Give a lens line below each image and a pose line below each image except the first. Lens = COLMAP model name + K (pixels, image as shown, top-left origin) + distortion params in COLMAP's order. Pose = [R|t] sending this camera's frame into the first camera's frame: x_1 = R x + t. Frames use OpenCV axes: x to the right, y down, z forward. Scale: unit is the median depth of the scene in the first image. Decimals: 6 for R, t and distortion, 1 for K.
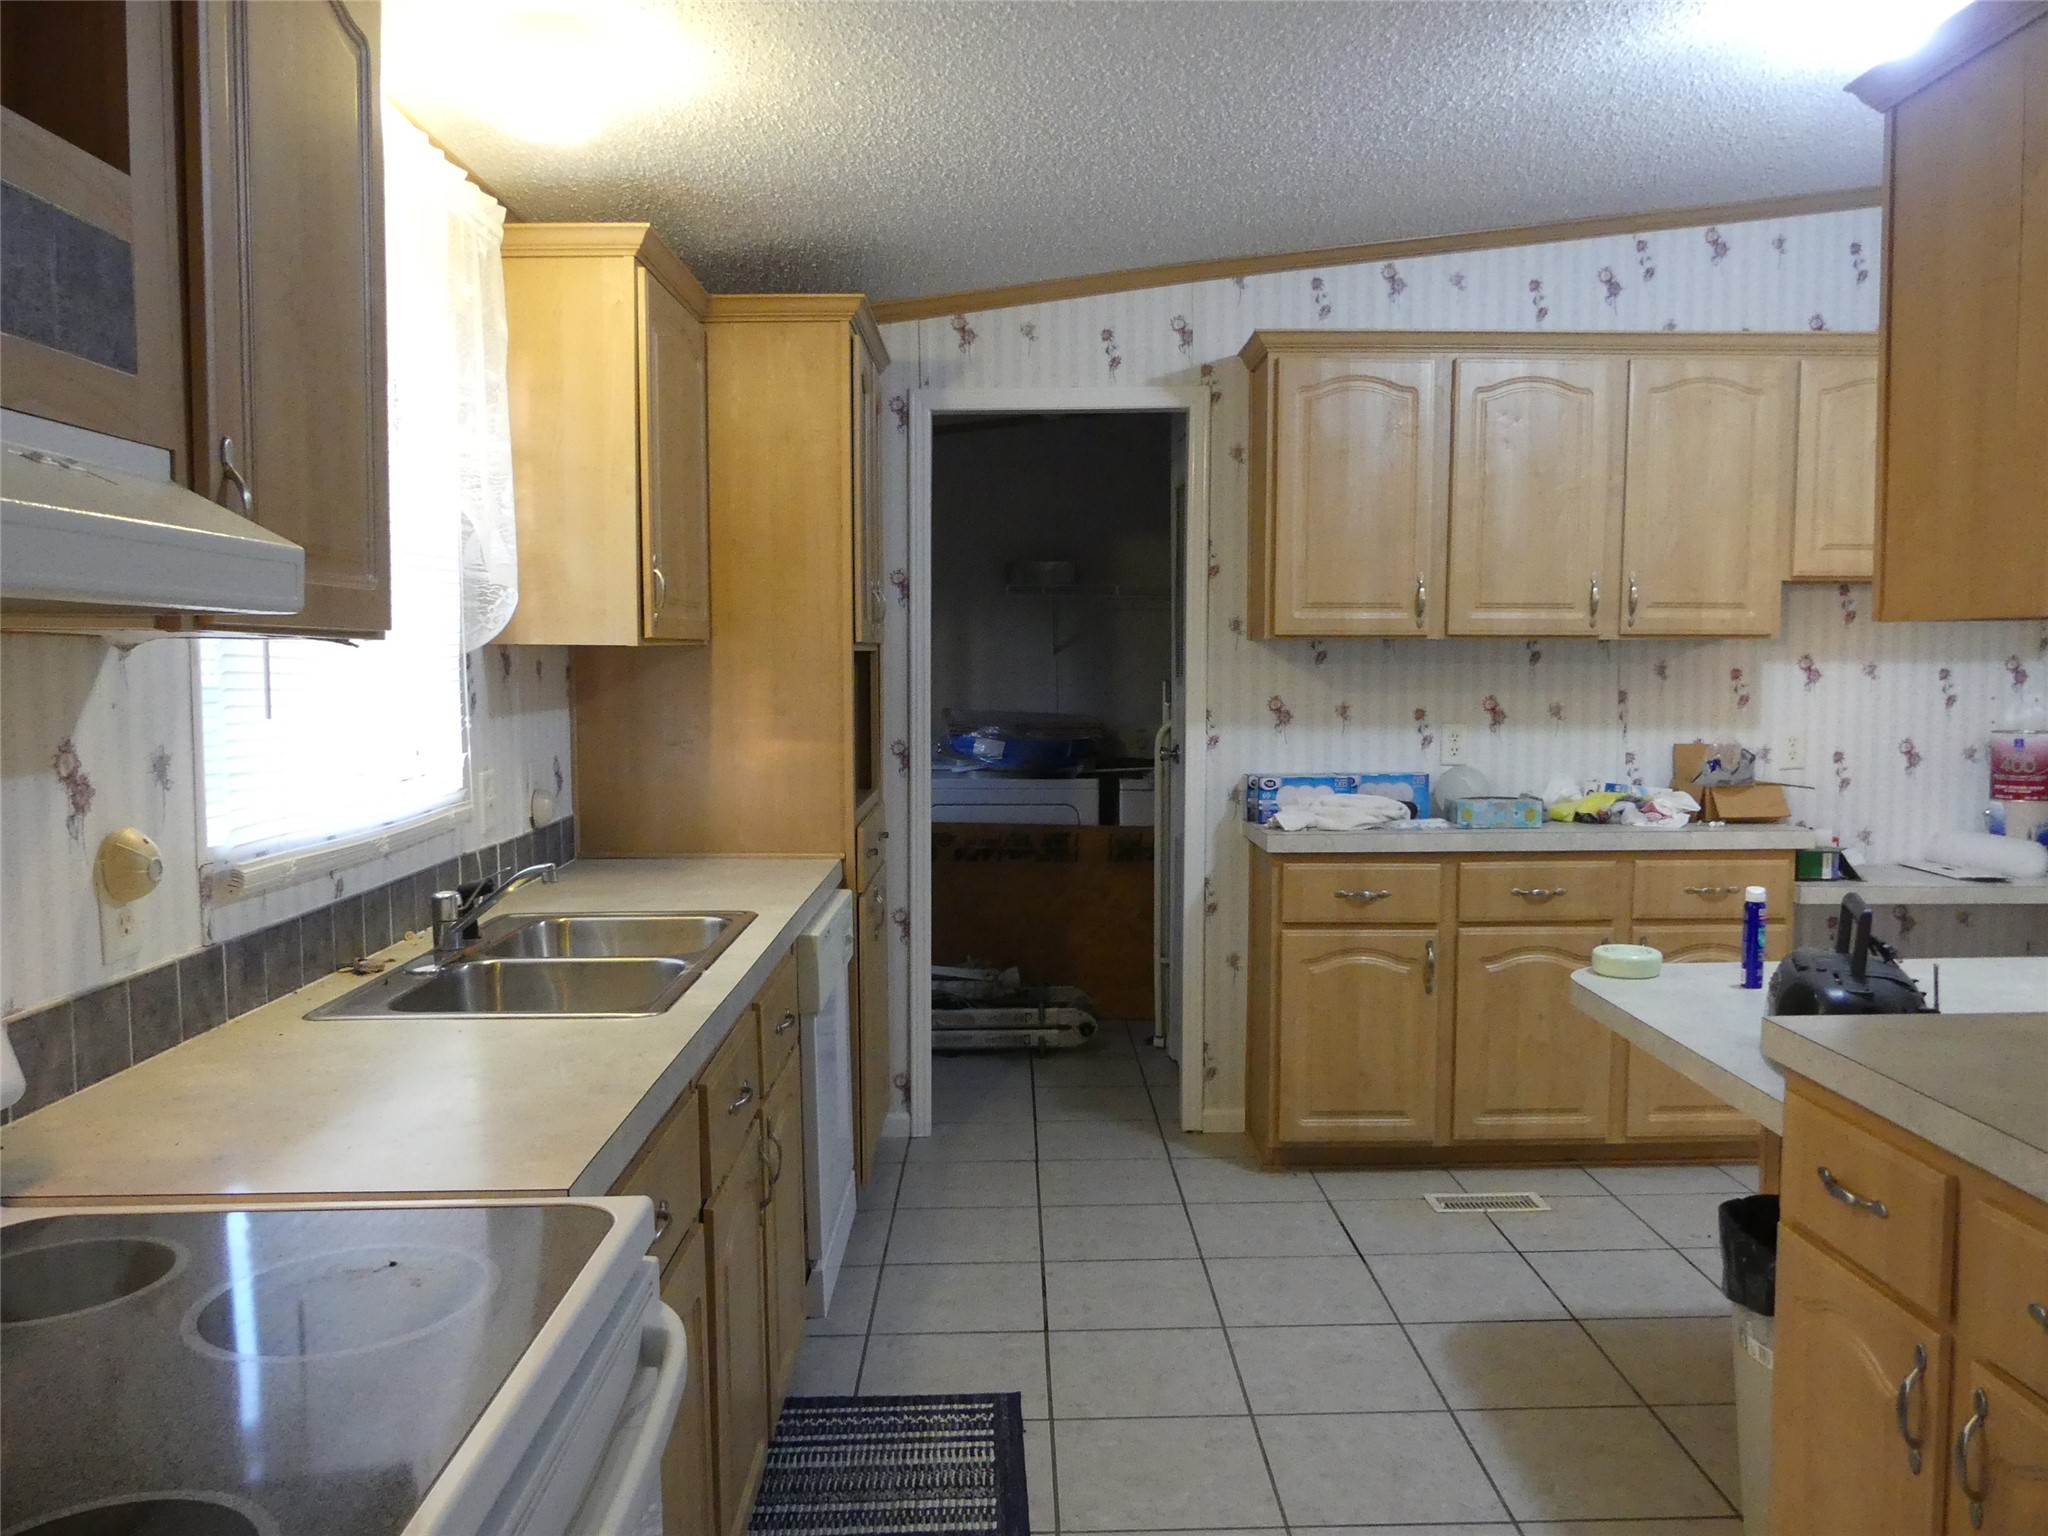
lens RADIAL K [[1524.4, 0, 1024.0], [0, 1524.4, 768.0], [0, 0, 1]] dist [0.010256, 0.002669]
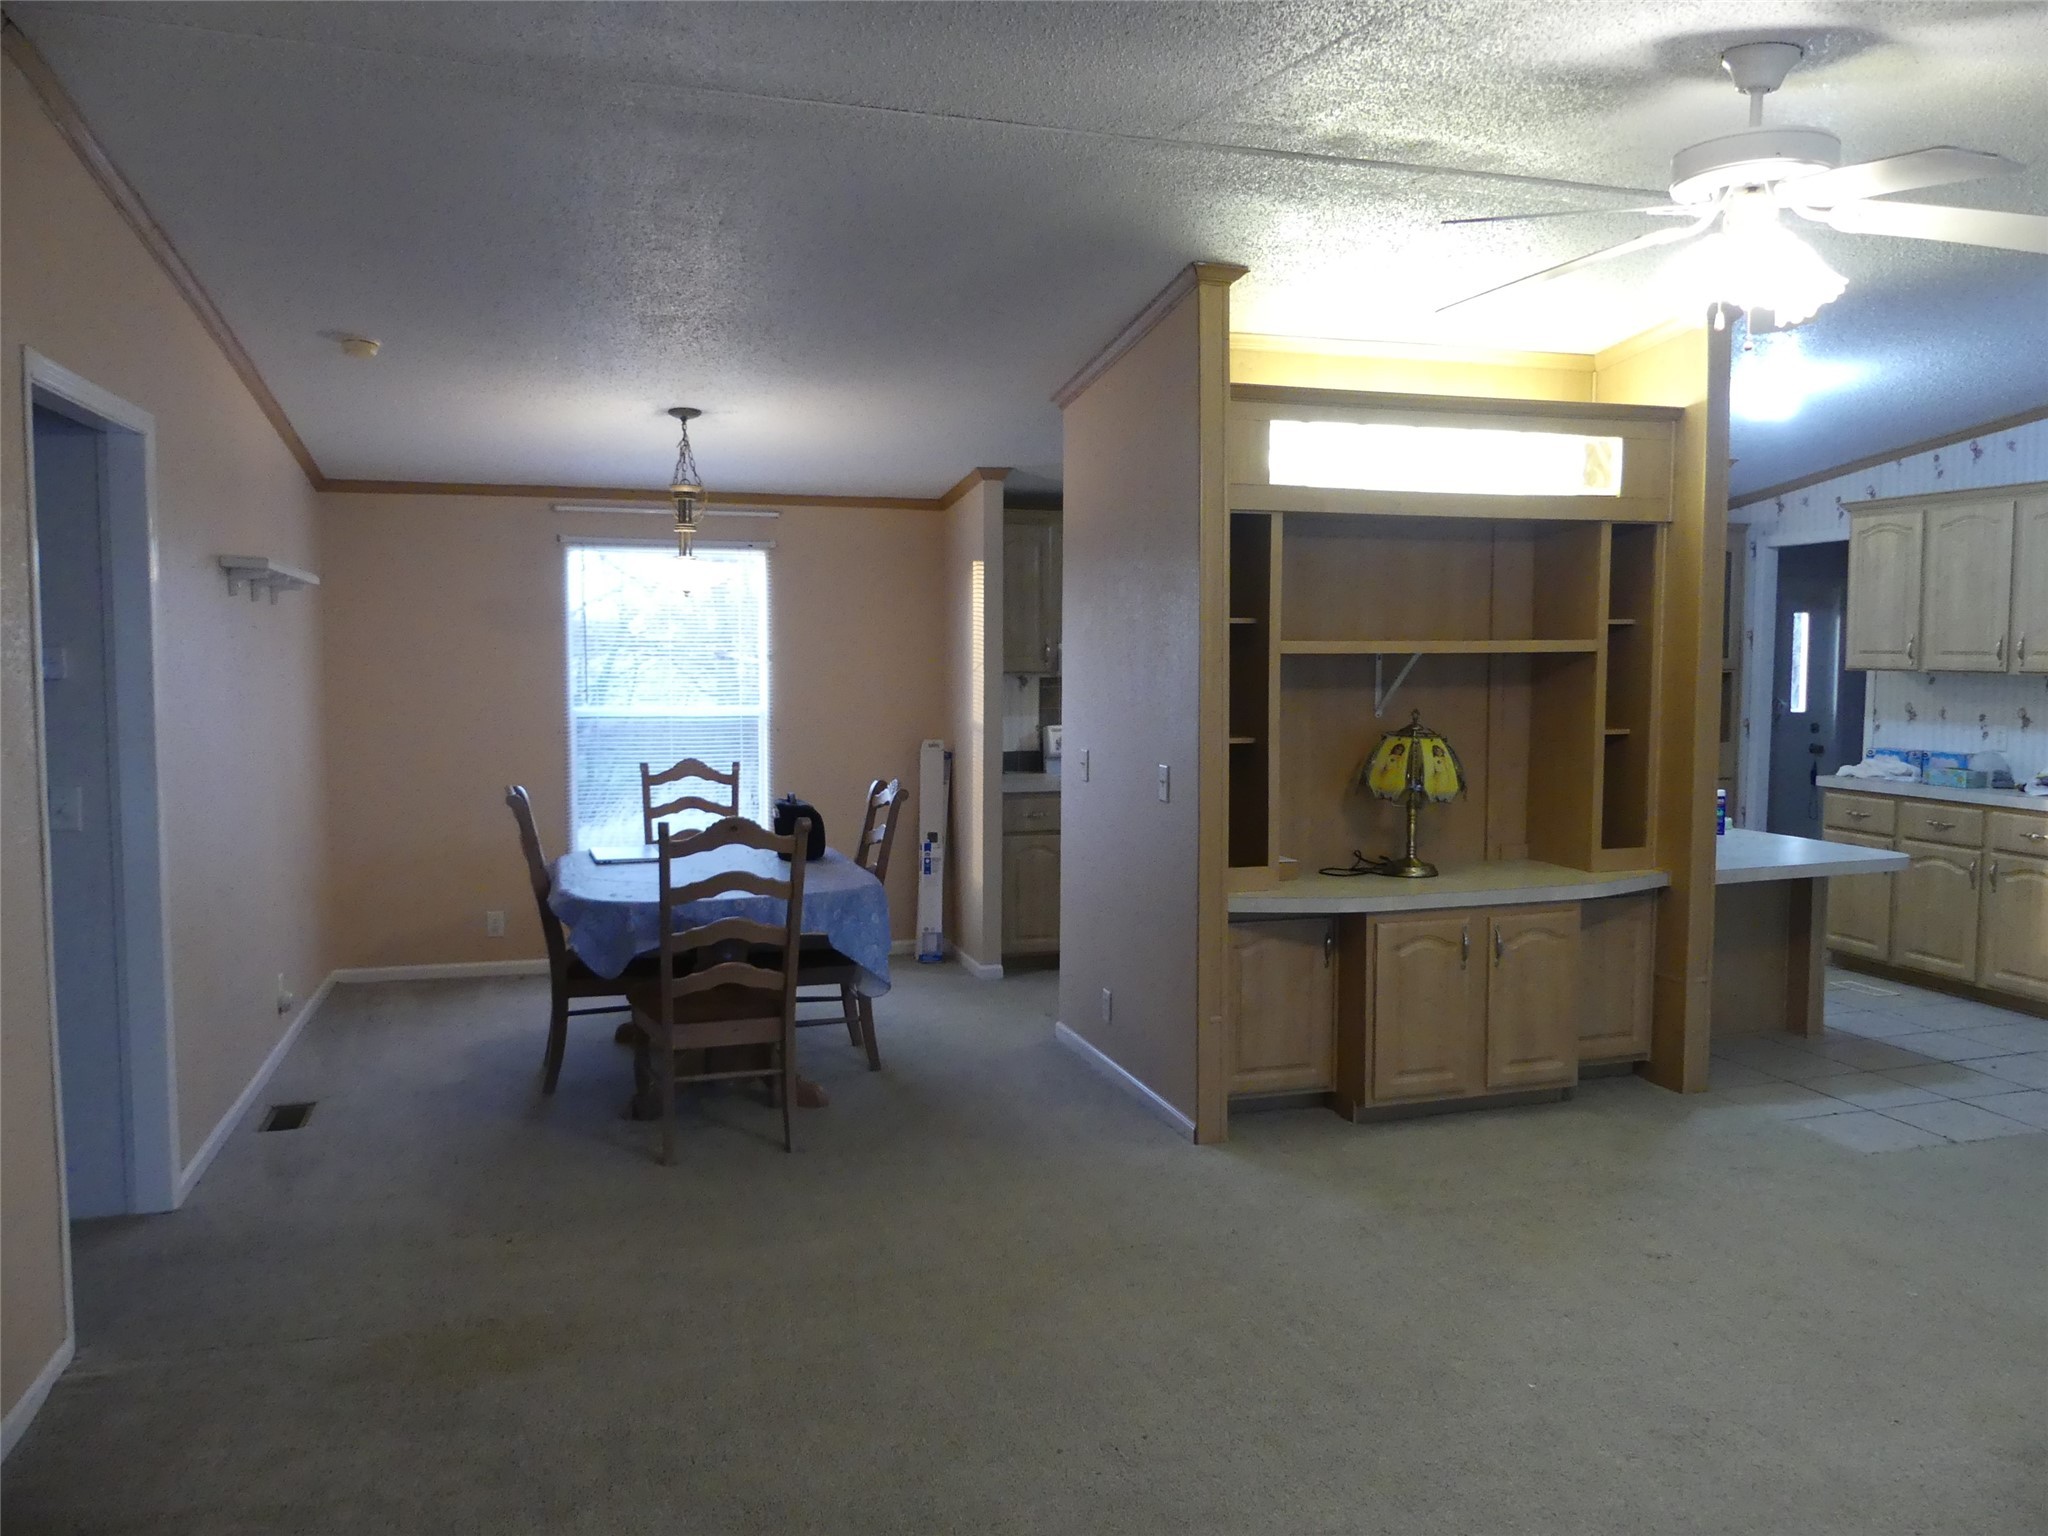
lens RADIAL K [[1533.5, 0, 1024.0], [0, 1533.5, 768.0], [0, 0, 1]] dist [-0.008234, -0.003908]
pose [[0.247475, 0.078913, -0.965675, 1.556794], [-0.069621, 0.995550, 0.063512, -0.014973], [0.966390, 0.051514, 0.251867, -0.364959]]
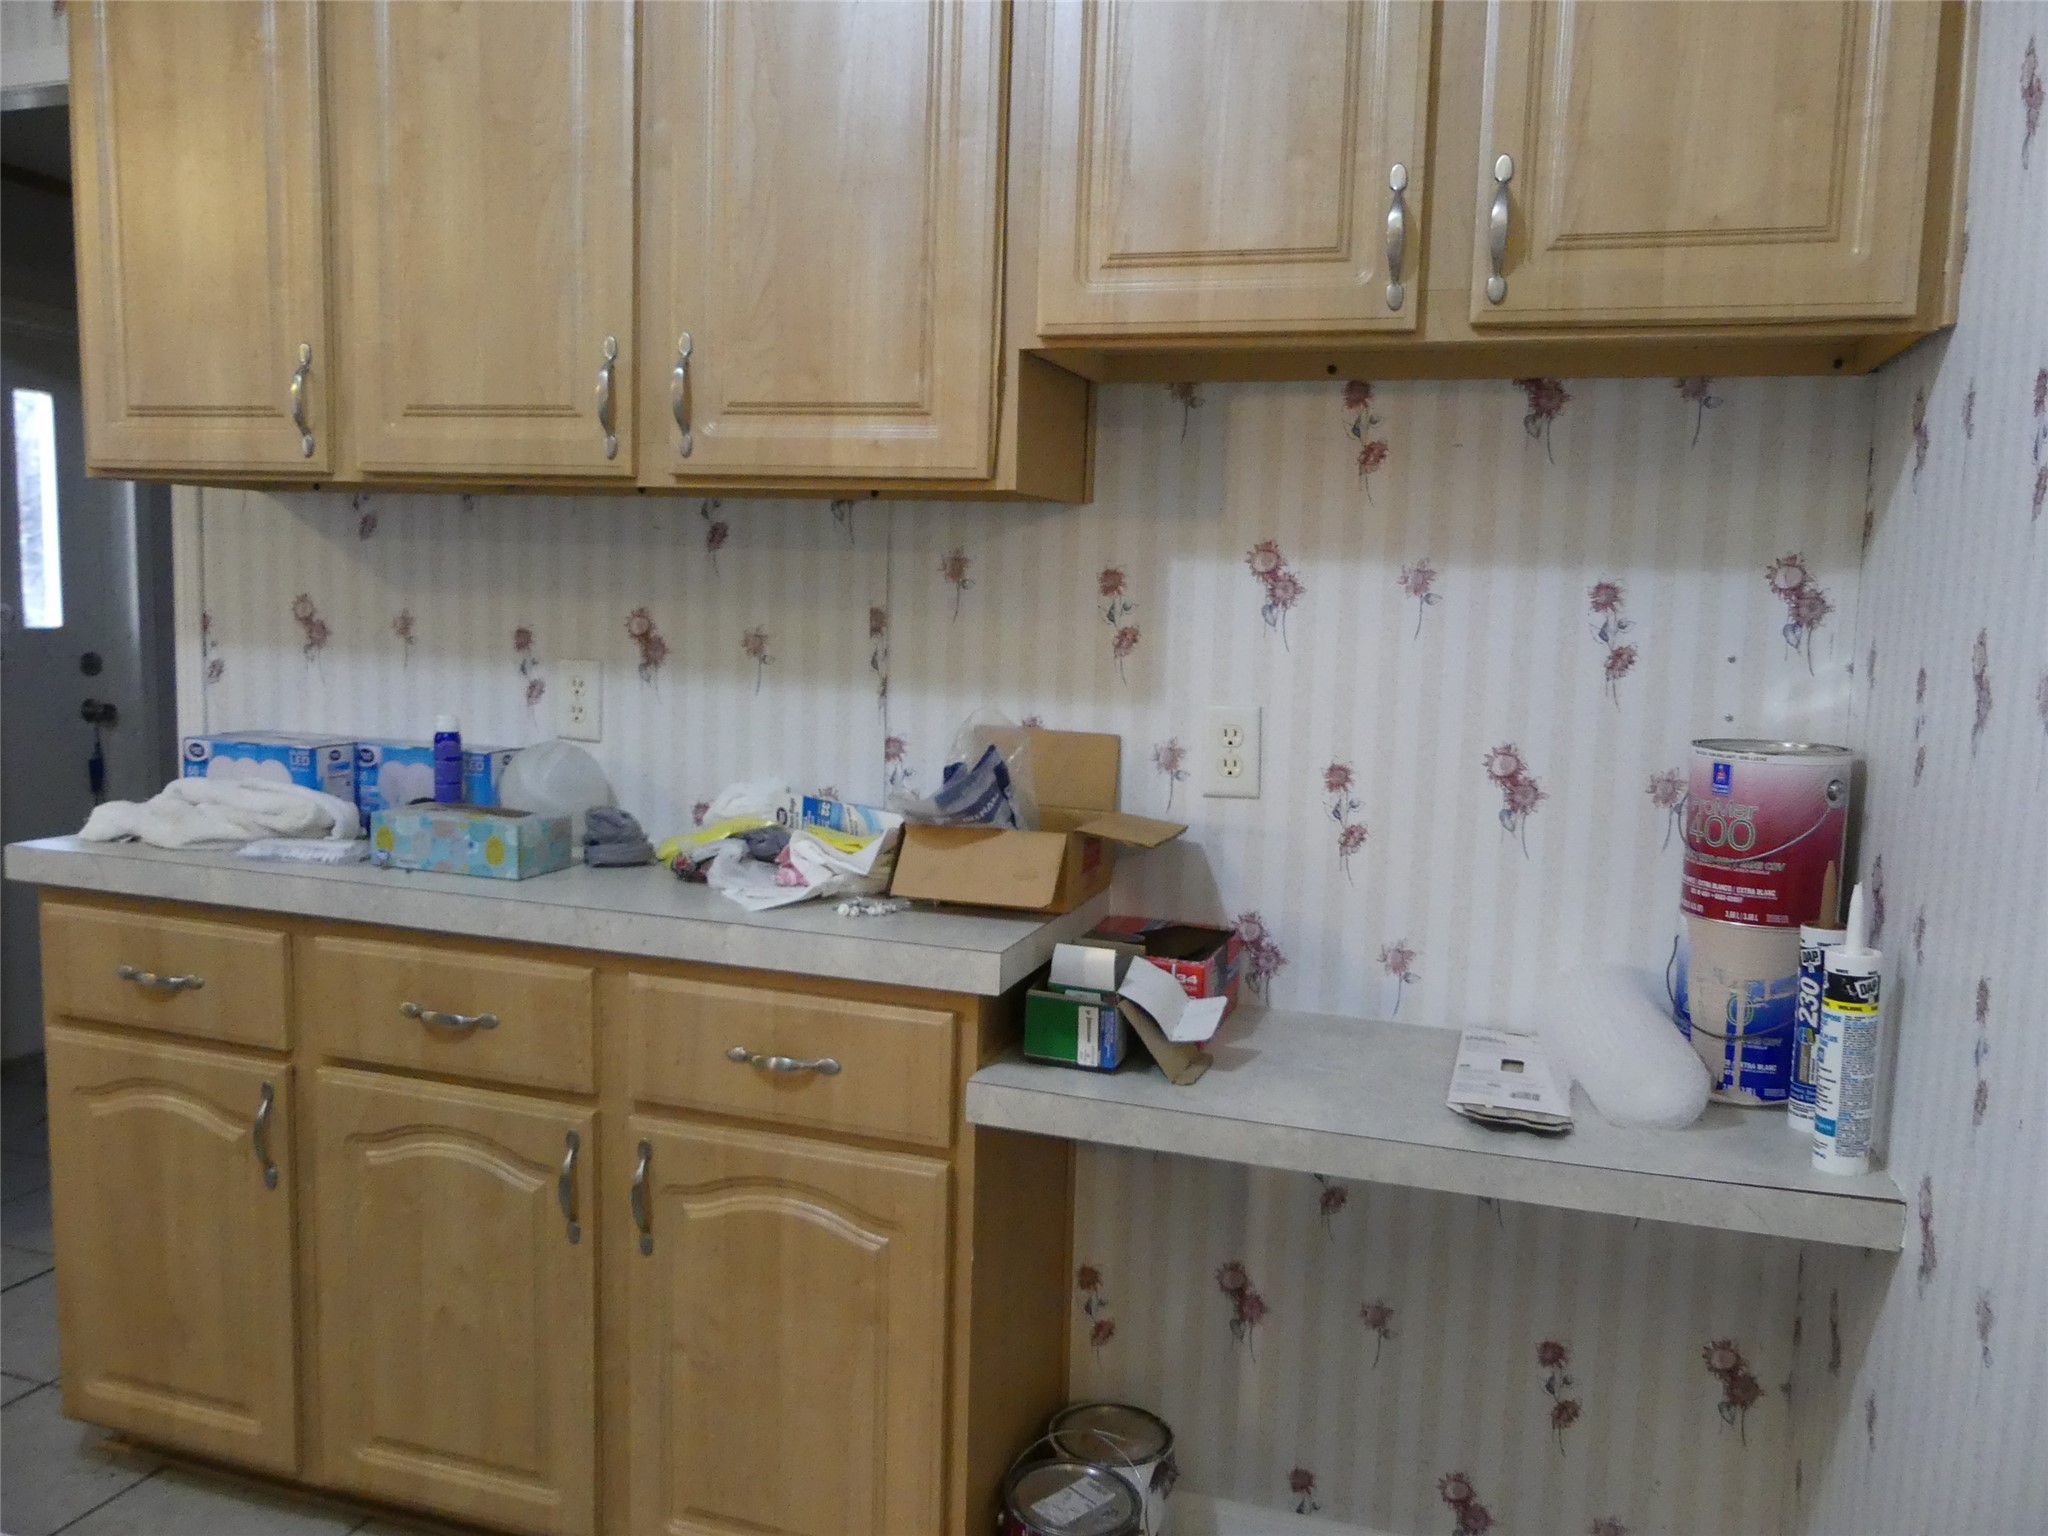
lens RADIAL K [[1524.4, 0, 1024.0], [0, 1524.4, 768.0], [0, 0, 1]] dist [0.010256, 0.002669]
pose [[0.939872, 0.070032, -0.334269, 0.602445], [-0.057584, 0.997233, 0.047017, -0.025639], [0.336636, -0.024942, 0.941304, 0.561381]]
